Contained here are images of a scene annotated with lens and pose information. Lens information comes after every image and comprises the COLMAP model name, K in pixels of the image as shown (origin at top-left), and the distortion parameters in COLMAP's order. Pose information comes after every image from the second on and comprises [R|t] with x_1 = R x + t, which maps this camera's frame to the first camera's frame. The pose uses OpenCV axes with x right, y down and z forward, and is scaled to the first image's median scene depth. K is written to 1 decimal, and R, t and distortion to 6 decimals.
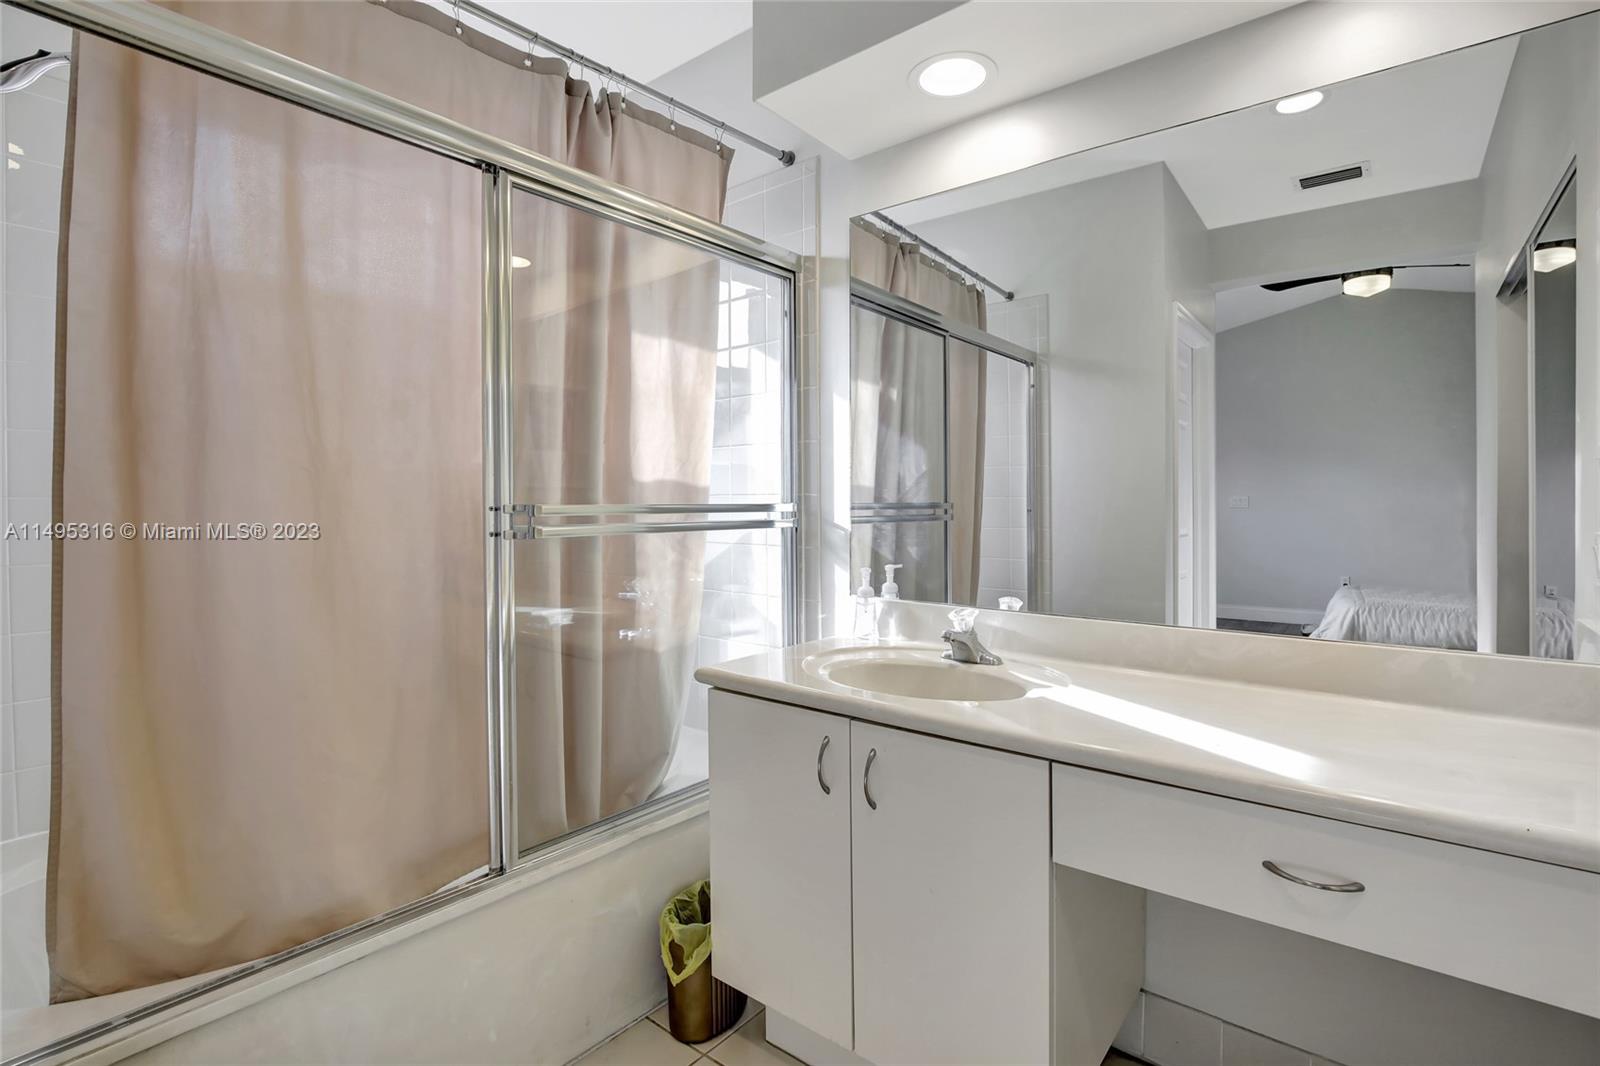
lens RADIAL K [[755.7, 0, 815.4], [0, 755.7, 503.5], [0, 0, 1]] dist [-0.026180, 0.000154]
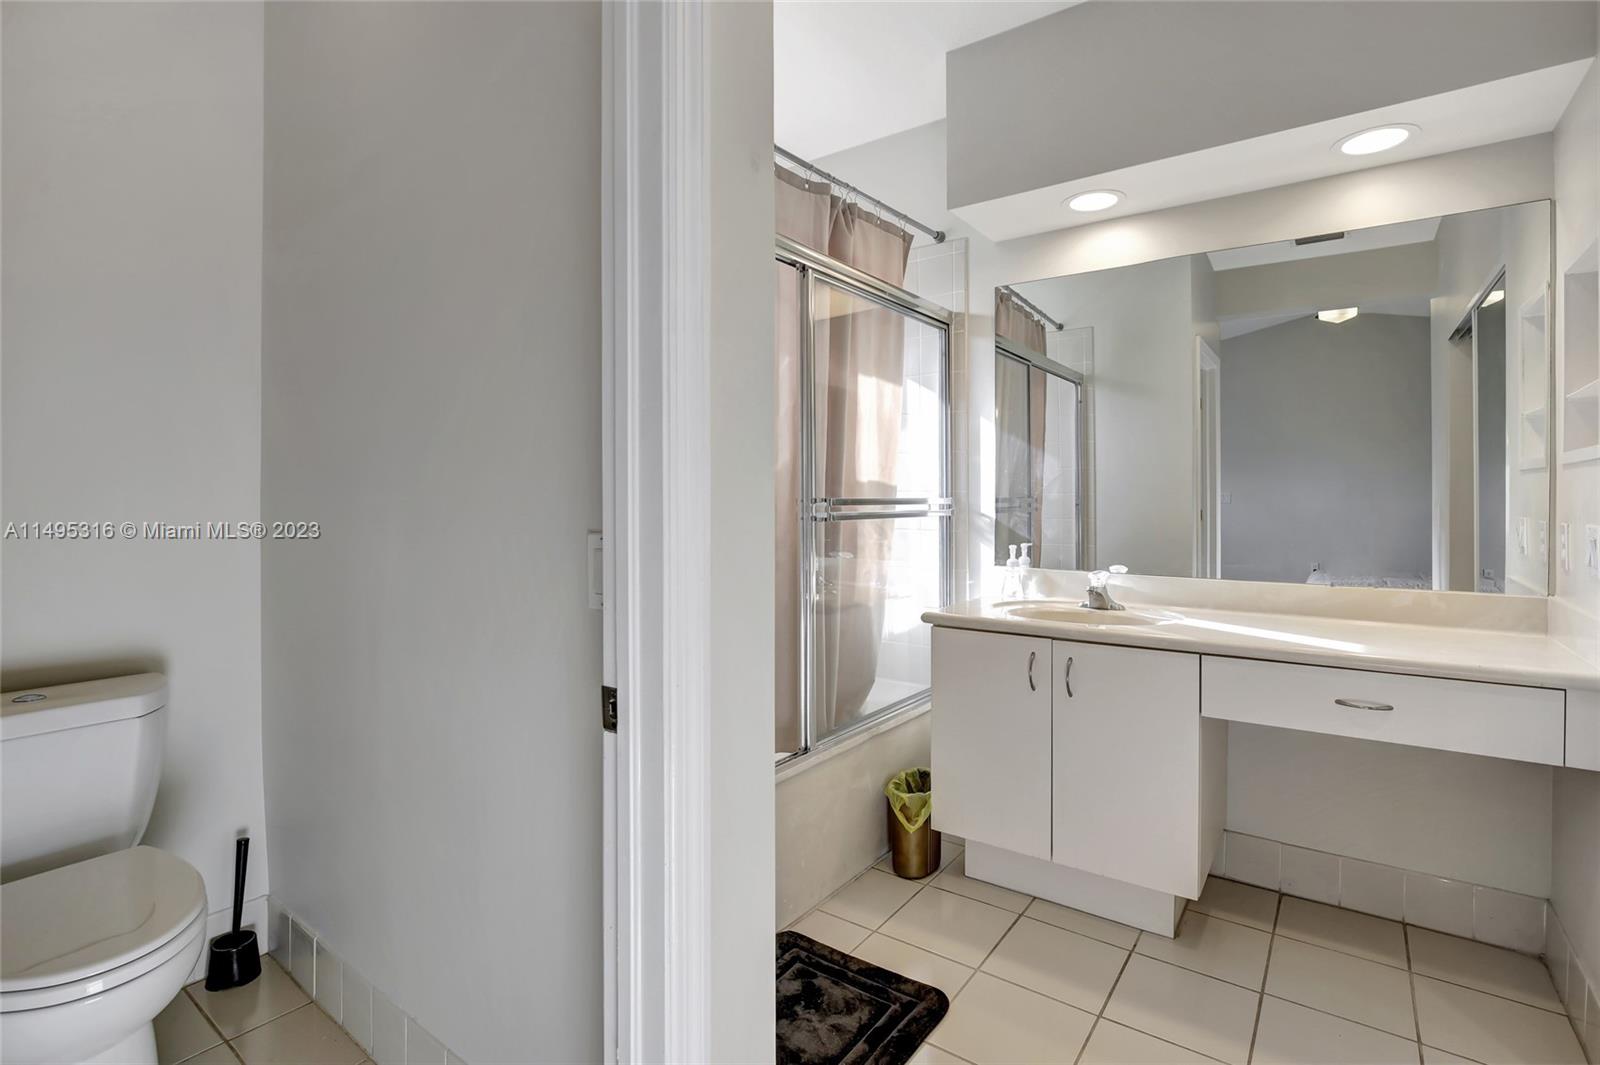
lens RADIAL K [[841.5, 0, 744.1], [0, 841.5, 497.9], [0, 0, 1]] dist [-0.024512, 0.001232]
pose [[0.998655, 0.003218, 0.051756, -0.488099], [-0.003166, 0.999994, -0.001098, 0.002633], [-0.051760, 0.000932, 0.998659, -0.485818]]
